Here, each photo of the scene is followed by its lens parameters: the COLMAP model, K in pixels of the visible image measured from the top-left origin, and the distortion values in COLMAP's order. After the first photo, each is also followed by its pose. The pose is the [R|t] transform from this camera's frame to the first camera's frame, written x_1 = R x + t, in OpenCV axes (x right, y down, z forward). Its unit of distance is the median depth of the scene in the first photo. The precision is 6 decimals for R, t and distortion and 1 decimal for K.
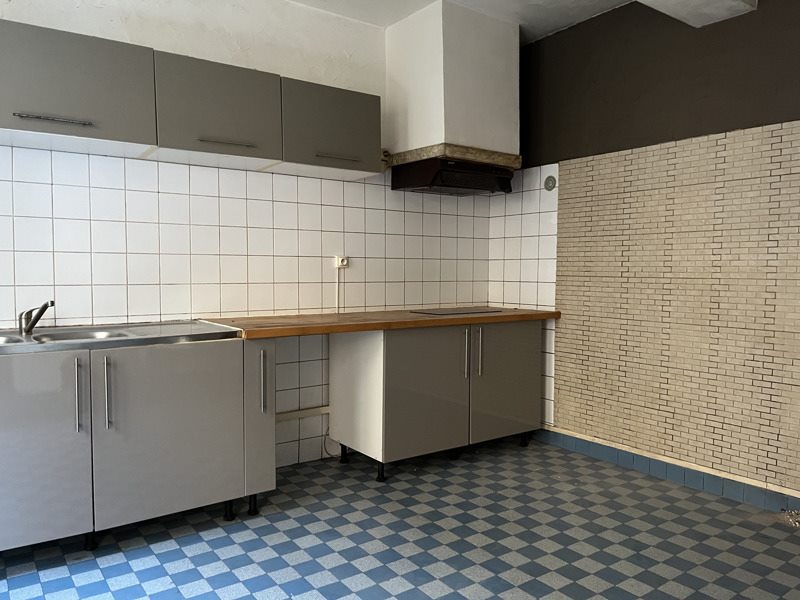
lens RADIAL K [[607.1, 0, 397.5], [0, 607.1, 301.8], [0, 0, 1]] dist [0.035098, -0.027852]
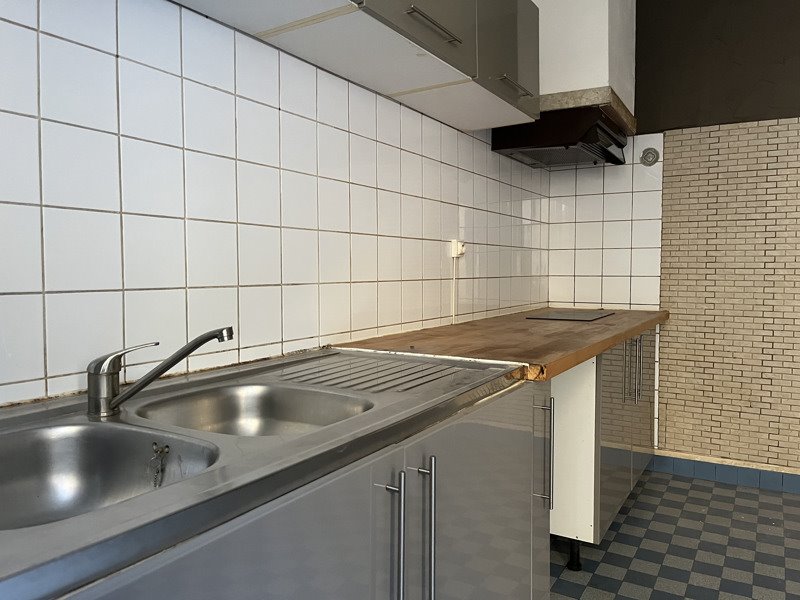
lens RADIAL K [[607.1, 0, 402.2], [0, 607.1, 296.6], [0, 0, 1]] dist [0.035098, -0.027852]
pose [[0.915049, -0.023681, 0.402647, -0.421869], [0.026573, 0.999646, -0.001598, -0.012613], [-0.402466, 0.012161, 0.915354, 0.399370]]
